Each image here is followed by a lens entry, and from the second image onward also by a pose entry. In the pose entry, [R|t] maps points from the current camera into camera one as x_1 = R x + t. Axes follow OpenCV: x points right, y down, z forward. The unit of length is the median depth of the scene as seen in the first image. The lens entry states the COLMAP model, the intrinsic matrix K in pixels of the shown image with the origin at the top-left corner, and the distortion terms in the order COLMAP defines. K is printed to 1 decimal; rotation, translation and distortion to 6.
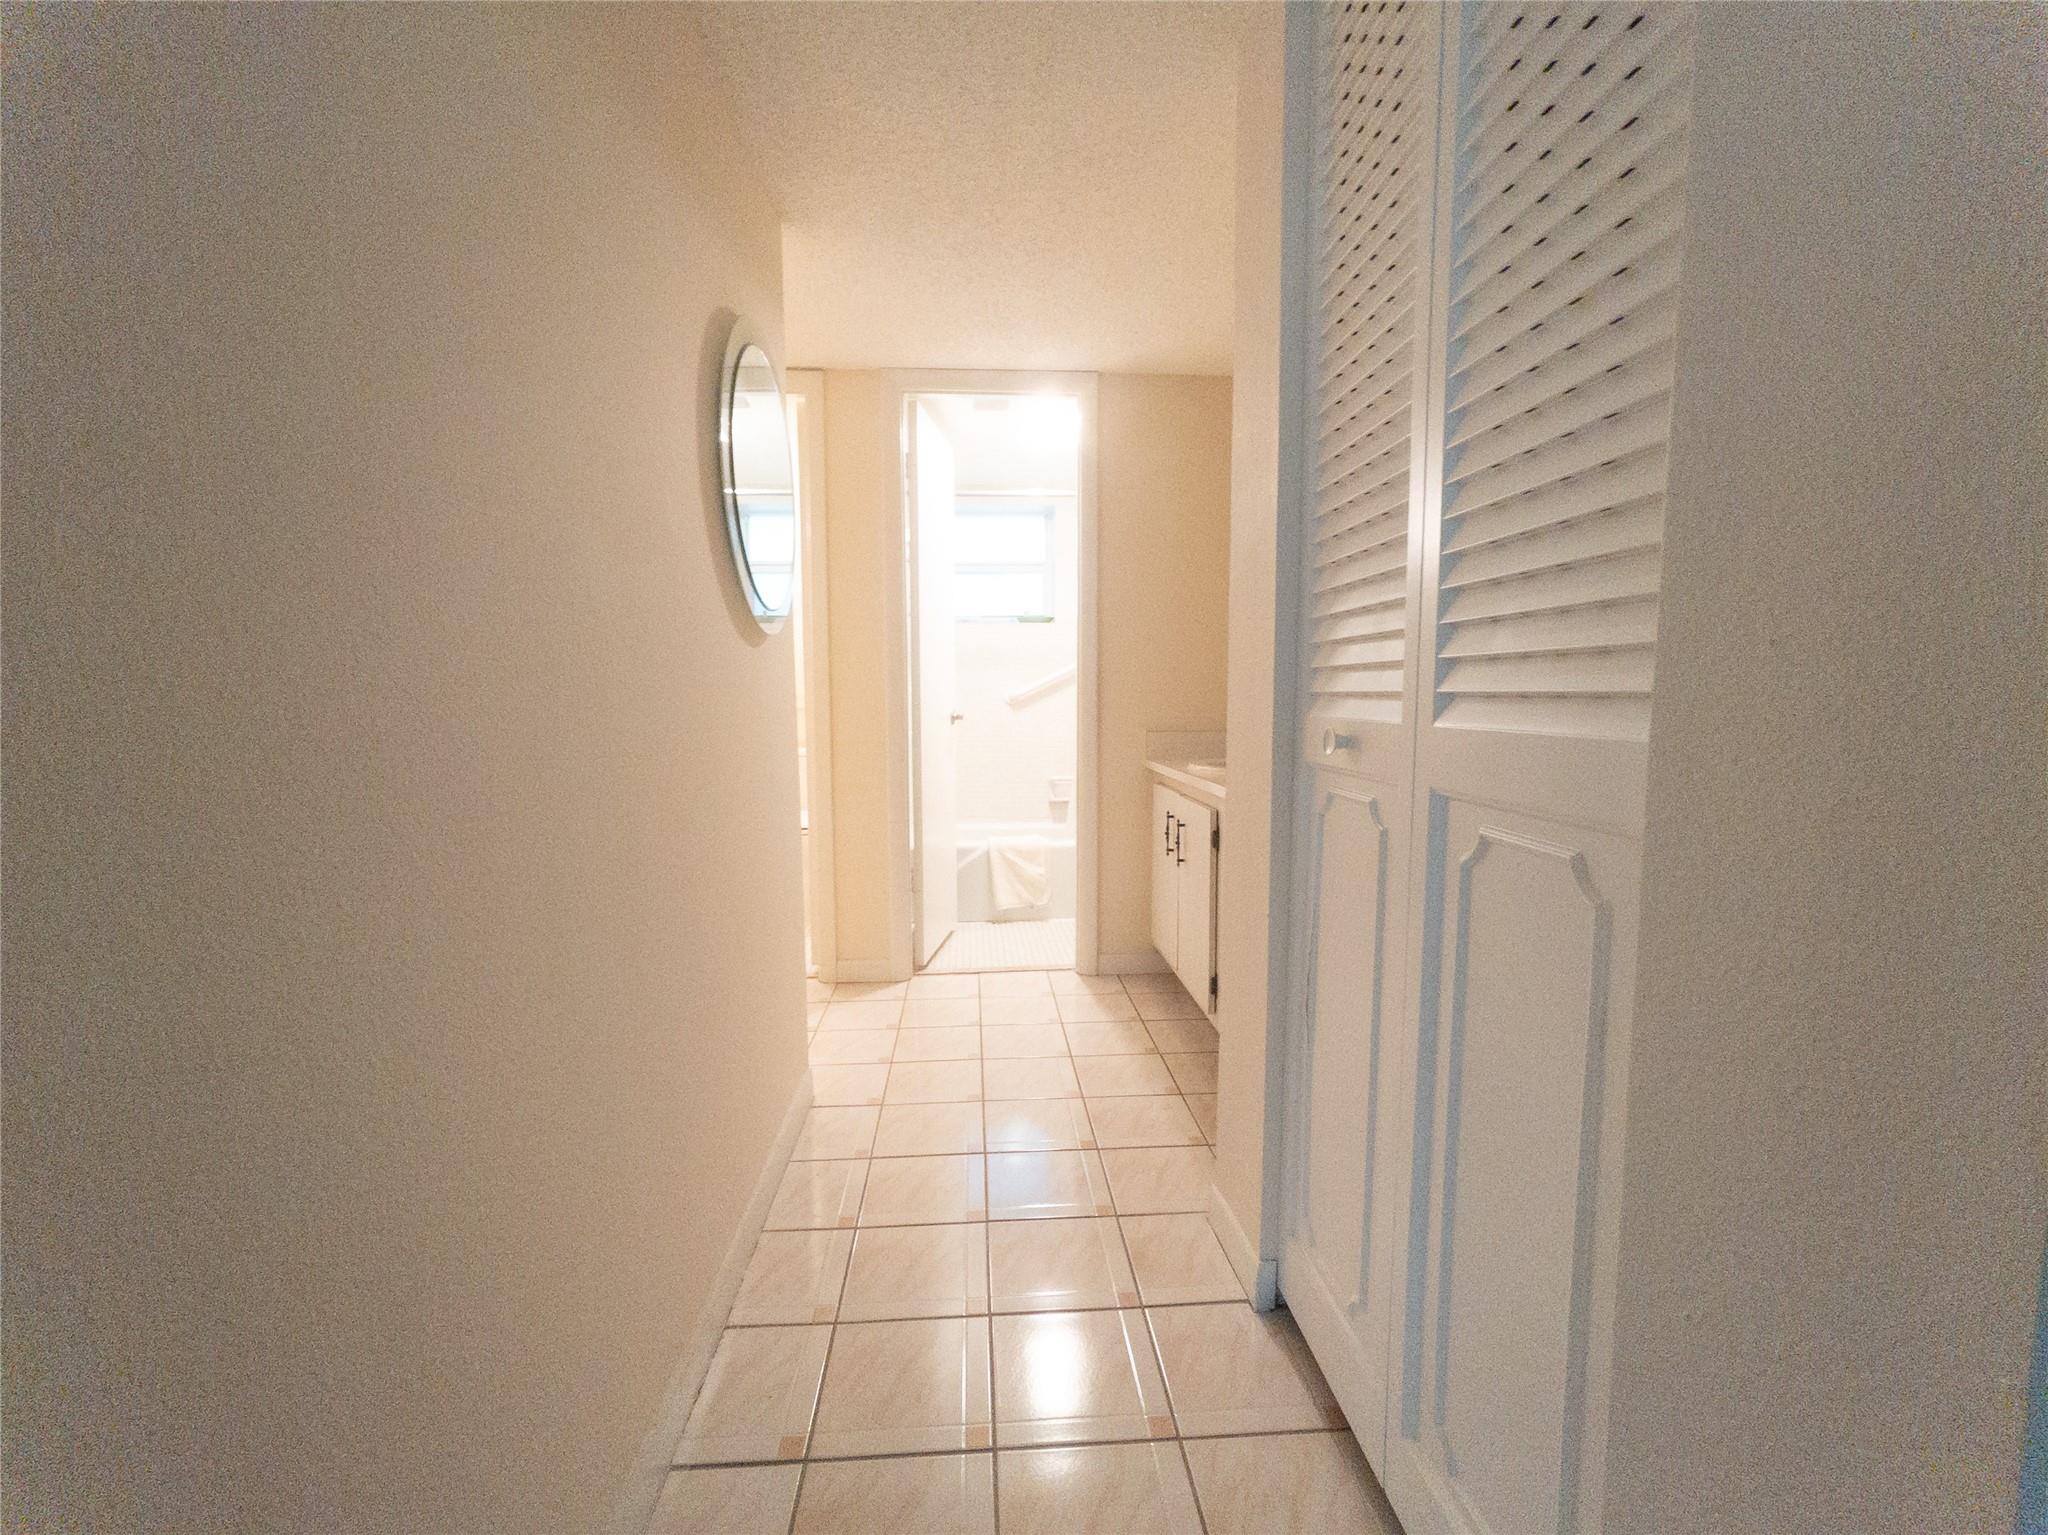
lens RADIAL K [[821.4, 0, 1024.0], [0, 821.4, 767.5], [0, 0, 1]] dist [-0.000012, 0.000299]
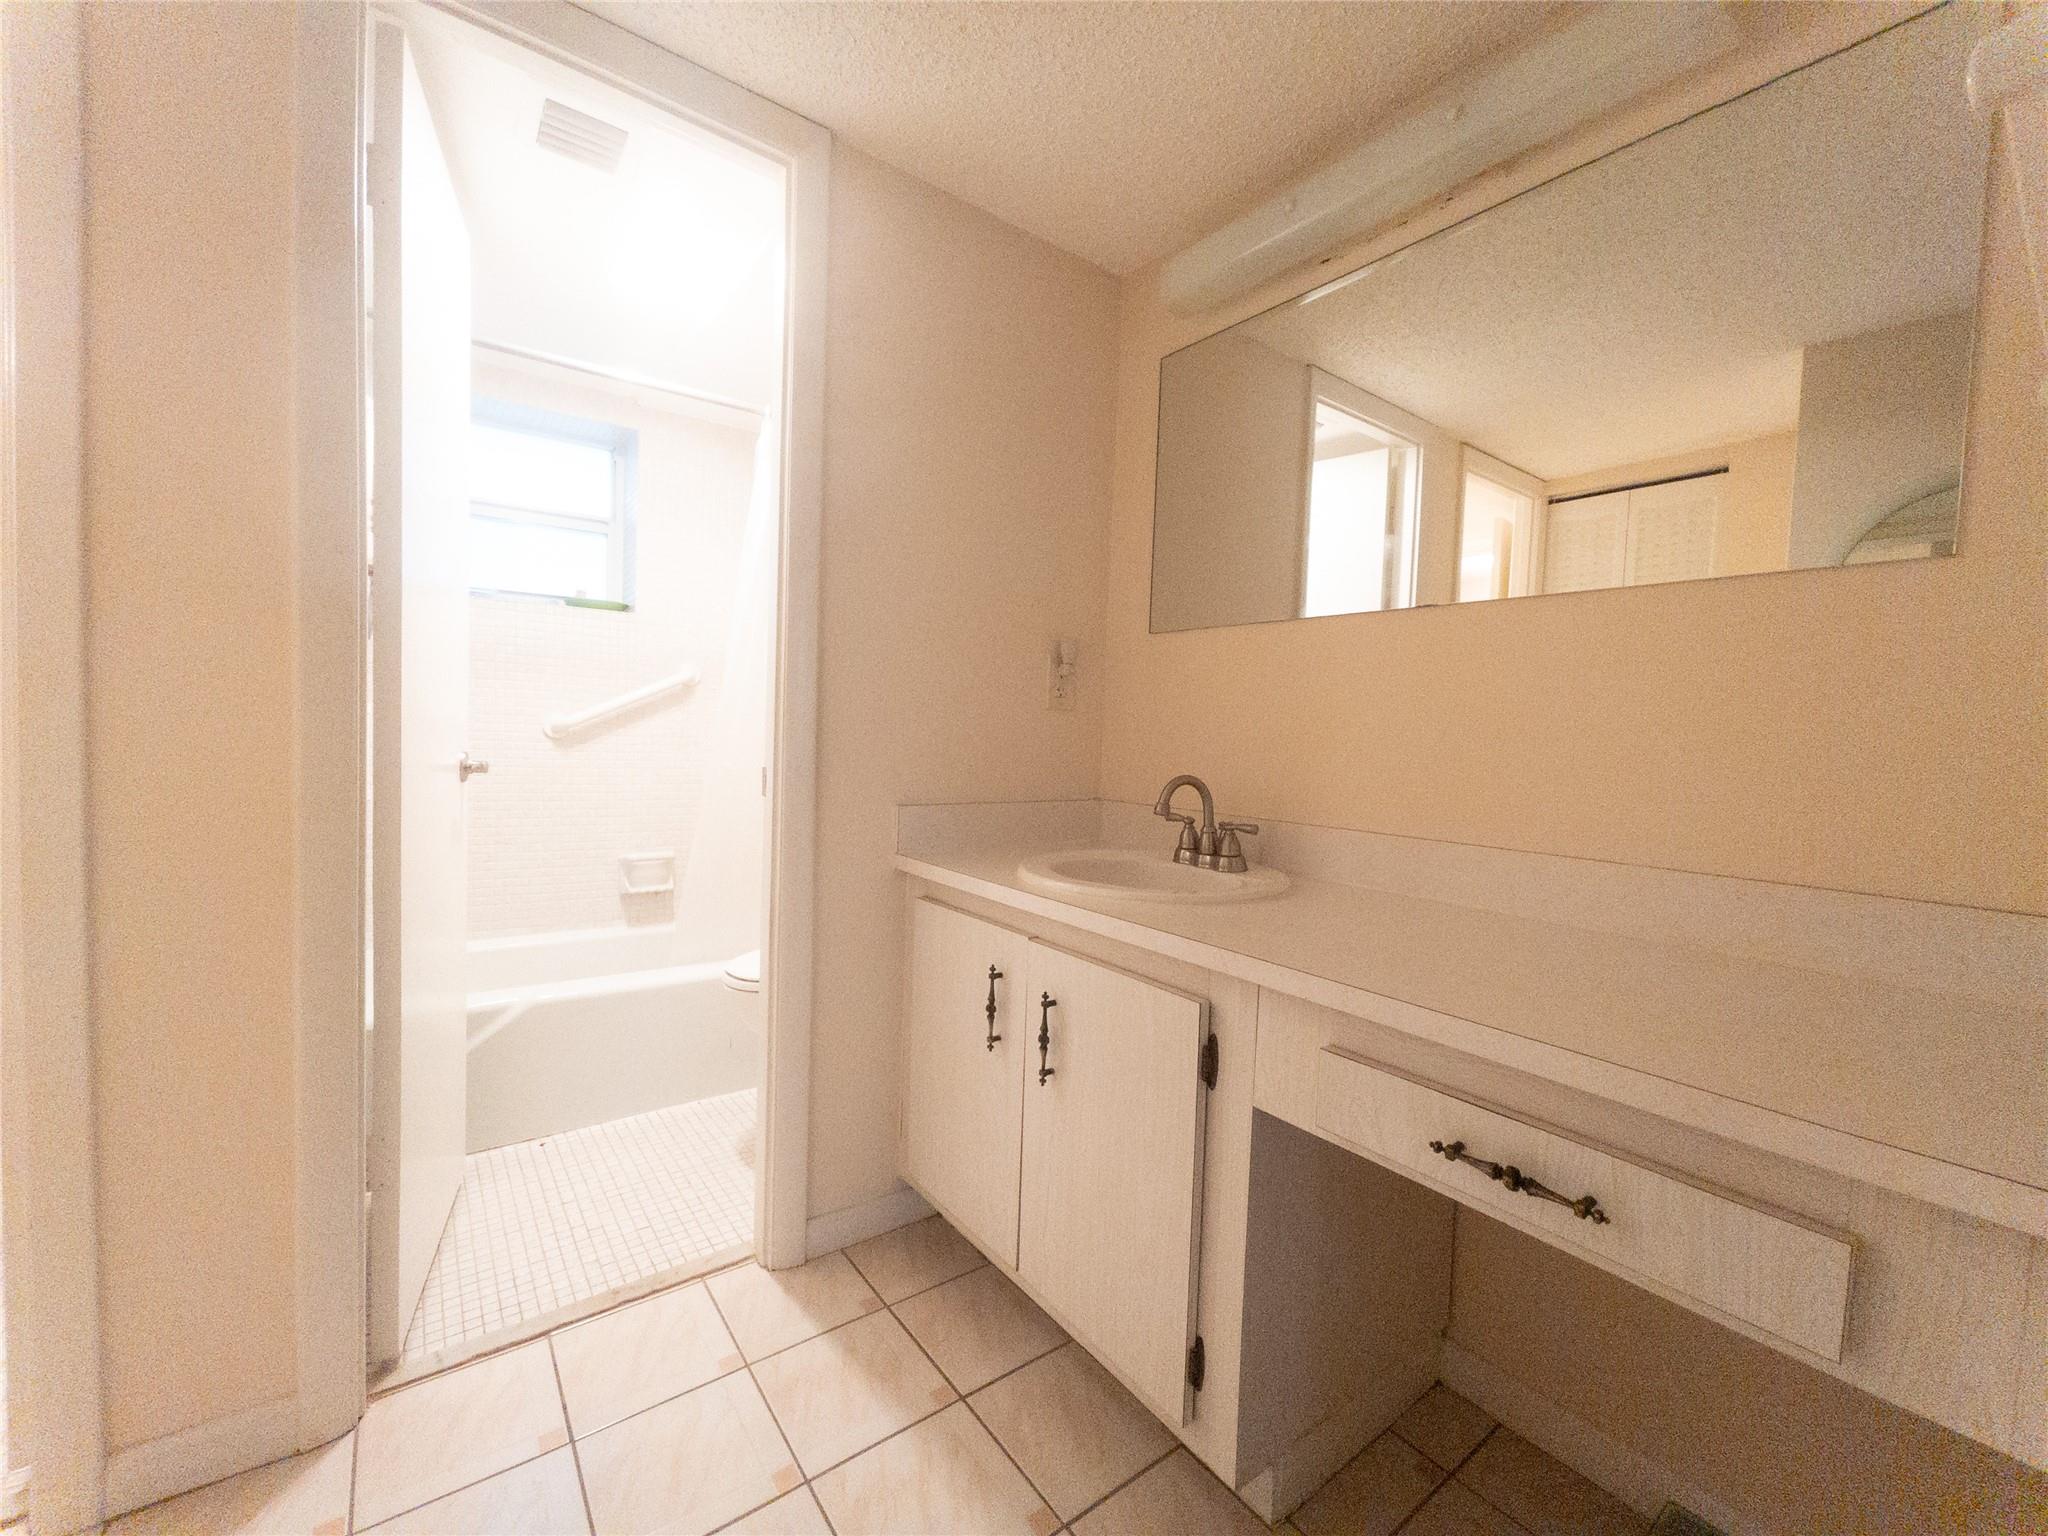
lens RADIAL K [[821.4, 0, 1024.0], [0, 821.4, 768.0], [0, 0, 1]] dist [-0.000012, 0.000299]
pose [[0.841591, 0.007443, 0.540064, -0.083907], [0.009707, 0.999535, -0.028902, -0.051821], [-0.540028, 0.029566, 0.841127, 0.470858]]
